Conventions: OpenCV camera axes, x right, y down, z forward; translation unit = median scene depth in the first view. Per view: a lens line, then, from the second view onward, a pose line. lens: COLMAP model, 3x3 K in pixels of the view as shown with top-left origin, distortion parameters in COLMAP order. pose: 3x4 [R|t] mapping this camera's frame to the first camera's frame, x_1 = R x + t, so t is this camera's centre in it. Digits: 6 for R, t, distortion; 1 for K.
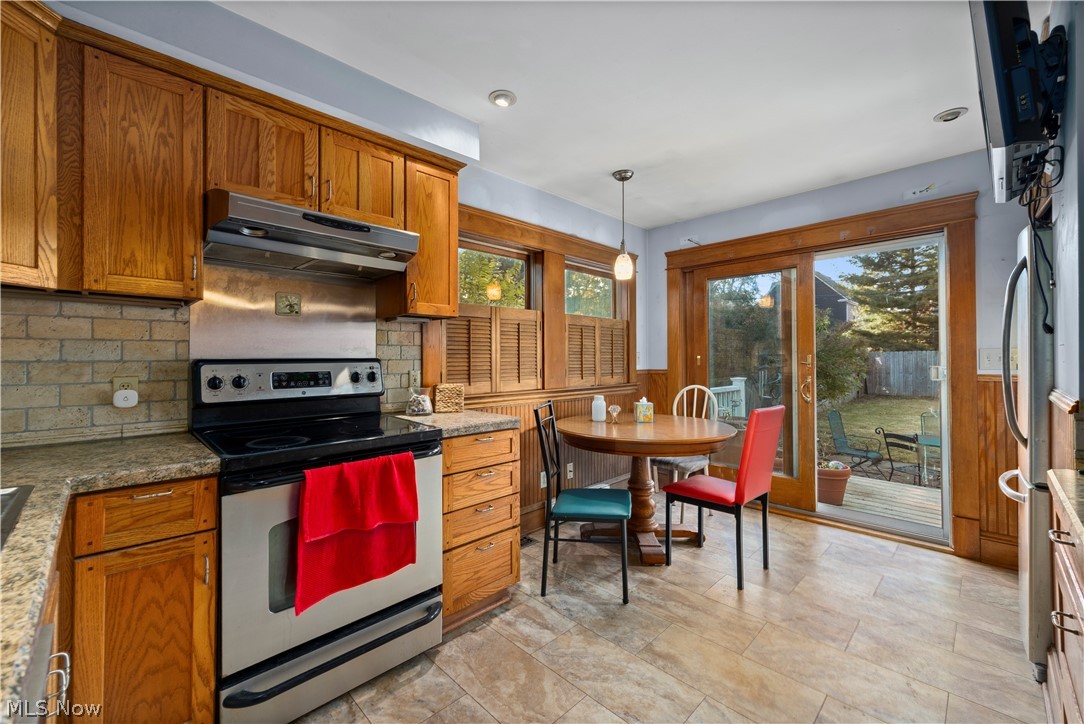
lens RADIAL K [[442.2, 0, 535.6], [0, 442.2, 353.0], [0, 0, 1]] dist [0.000354, -0.000127]
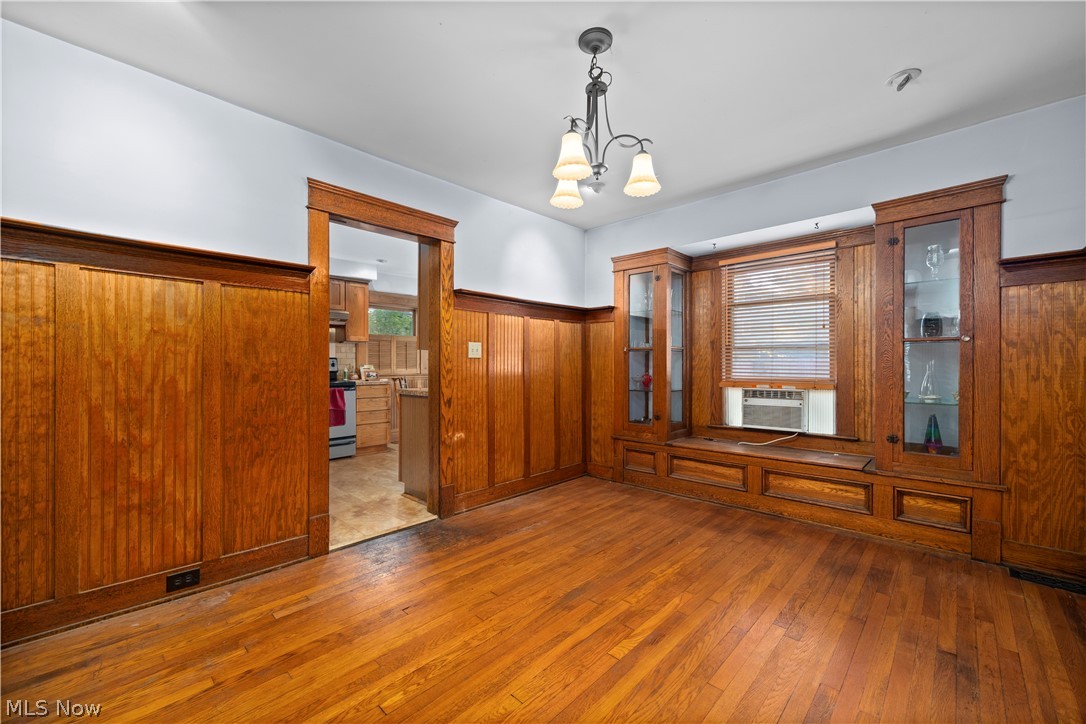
lens RADIAL K [[435.5, 0, 543.0], [0, 435.5, 365.2], [0, 0, 1]] dist [0.000040, -0.000060]
pose [[0.999327, 0.003231, 0.036553, 0.828729], [-0.003677, 0.999919, 0.012146, 0.022735], [-0.036511, -0.012272, 0.999258, -1.726408]]
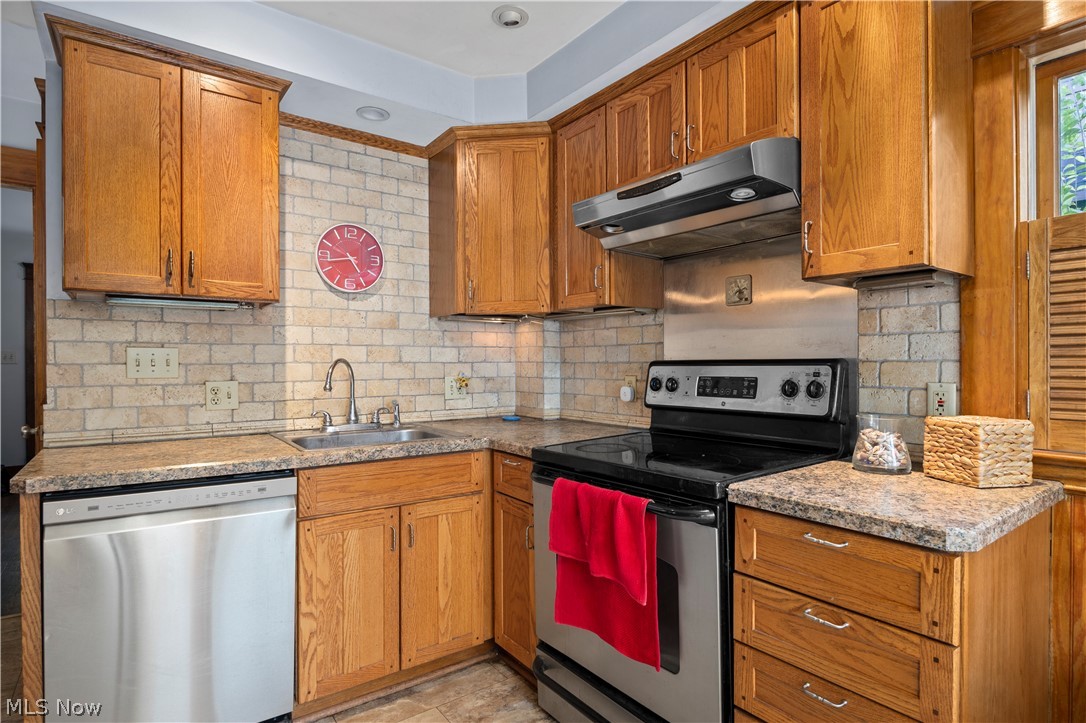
lens RADIAL K [[569.4, 0, 543.0], [0, 569.4, 361.5], [0, 0, 1]] dist [0.000408, -0.000032]
pose [[-0.143156, 0.001842, -0.989698, 0.490493], [0.016782, 0.999859, -0.000566, 0.010855], [0.989558, -0.016690, -0.143167, 0.804615]]
